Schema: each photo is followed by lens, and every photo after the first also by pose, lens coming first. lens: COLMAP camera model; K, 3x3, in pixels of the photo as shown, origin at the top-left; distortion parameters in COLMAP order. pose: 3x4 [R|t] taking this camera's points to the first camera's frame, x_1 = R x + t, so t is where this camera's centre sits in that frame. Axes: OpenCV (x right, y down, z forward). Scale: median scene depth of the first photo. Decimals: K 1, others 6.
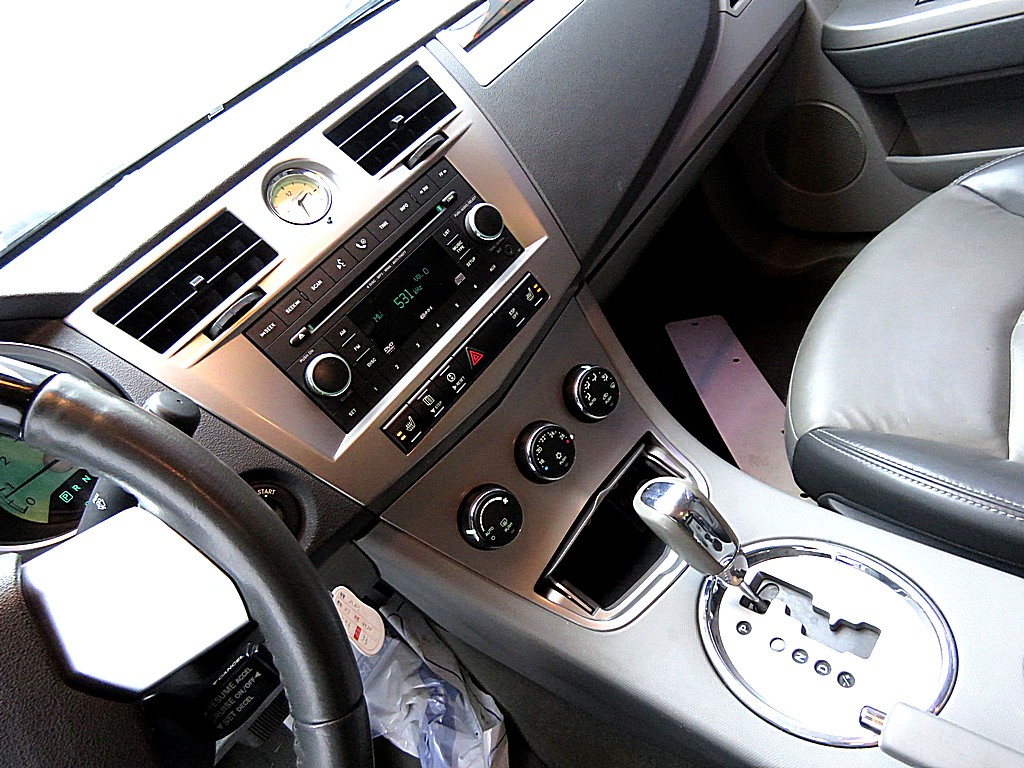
lens RADIAL K [[653.4, 0, 518.1], [0, 653.4, 382.7], [0, 0, 1]] dist [-0.009876, -0.005201]
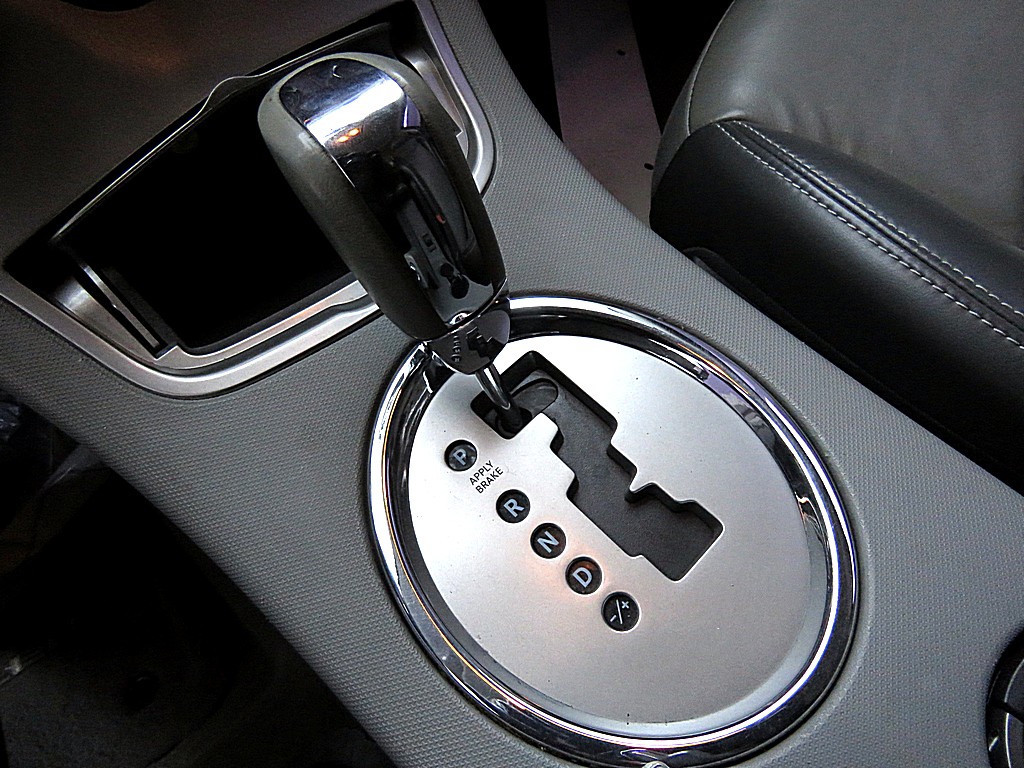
lens RADIAL K [[653.4, 0, 513.3], [0, 653.4, 382.8], [0, 0, 1]] dist [-0.009876, -0.005201]
pose [[0.935407, 0.205778, 0.287522, 0.236495], [-0.305412, 0.879978, 0.363815, 0.147029], [-0.178148, -0.428128, 0.885985, 0.599683]]
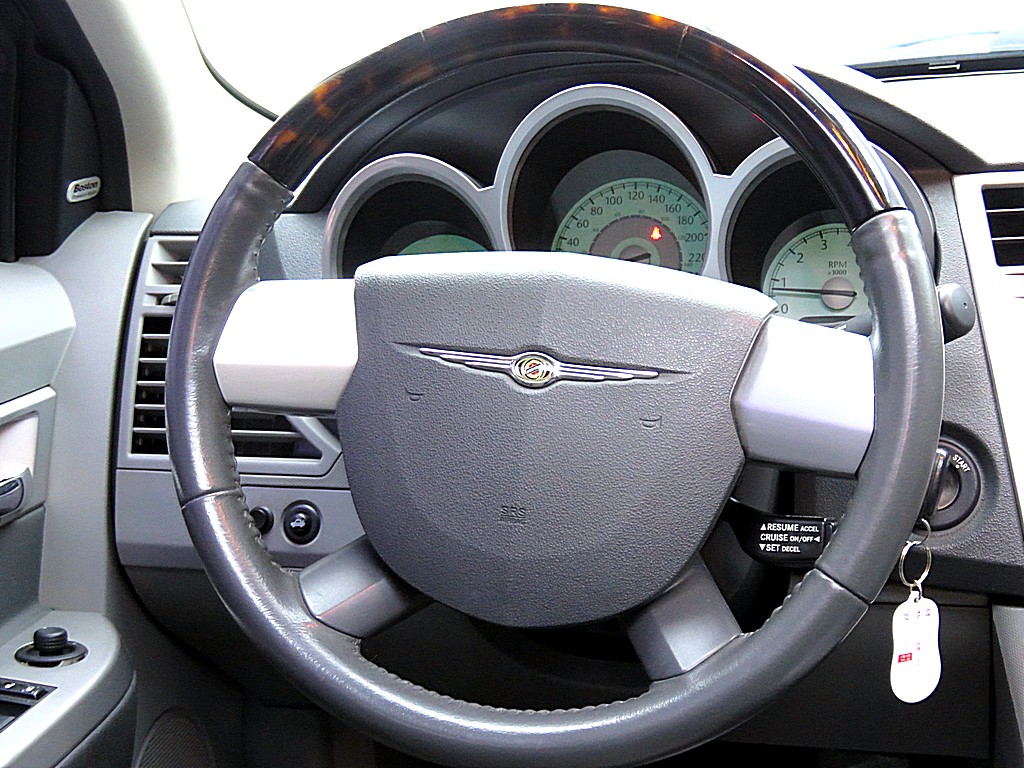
lens RADIAL K [[1668.2, 0, 515.6], [0, 1668.2, 390.6], [0, 0, 1]] dist [-0.032980, 0.000000]
pose [[0.458247, 0.604361, -0.651735, 0.582122], [-0.663142, 0.720707, 0.202052, 0.044444], [0.591822, 0.339603, 0.731038, -0.779269]]
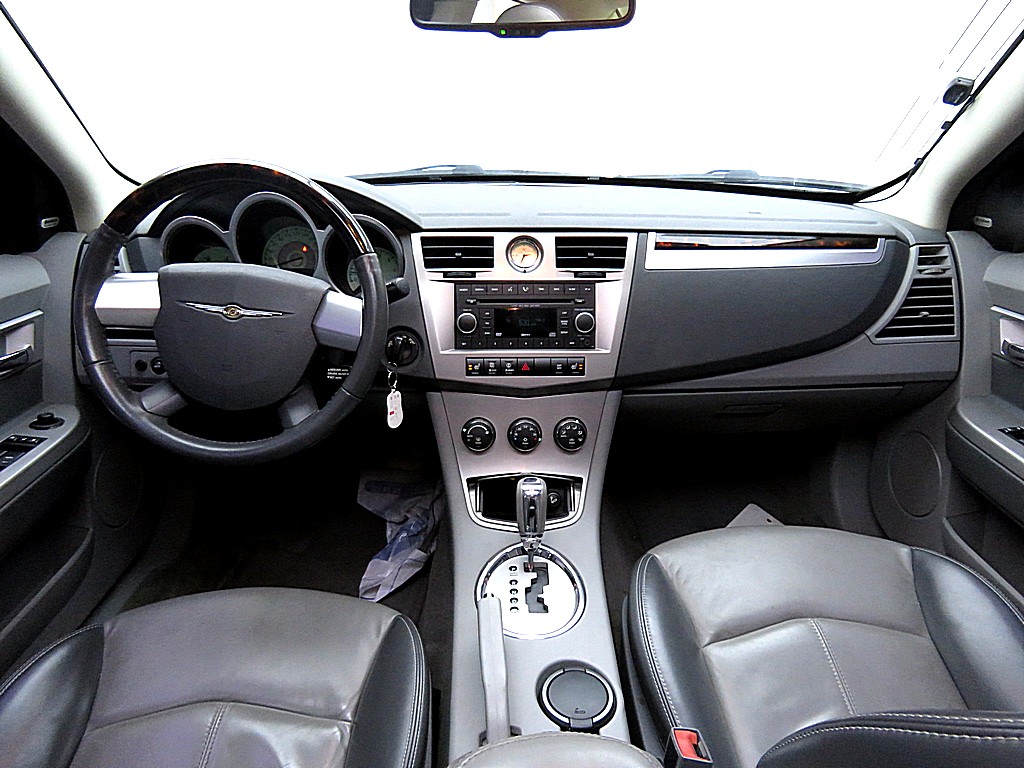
lens RADIAL K [[653.4, 0, 514.8], [0, 653.4, 384.7], [0, 0, 1]] dist [-0.009876, -0.005201]
pose [[0.616577, 0.677650, -0.400777, 0.731679], [-0.697670, 0.706178, 0.120701, -0.215474], [0.364813, 0.205189, 0.908190, -0.774123]]
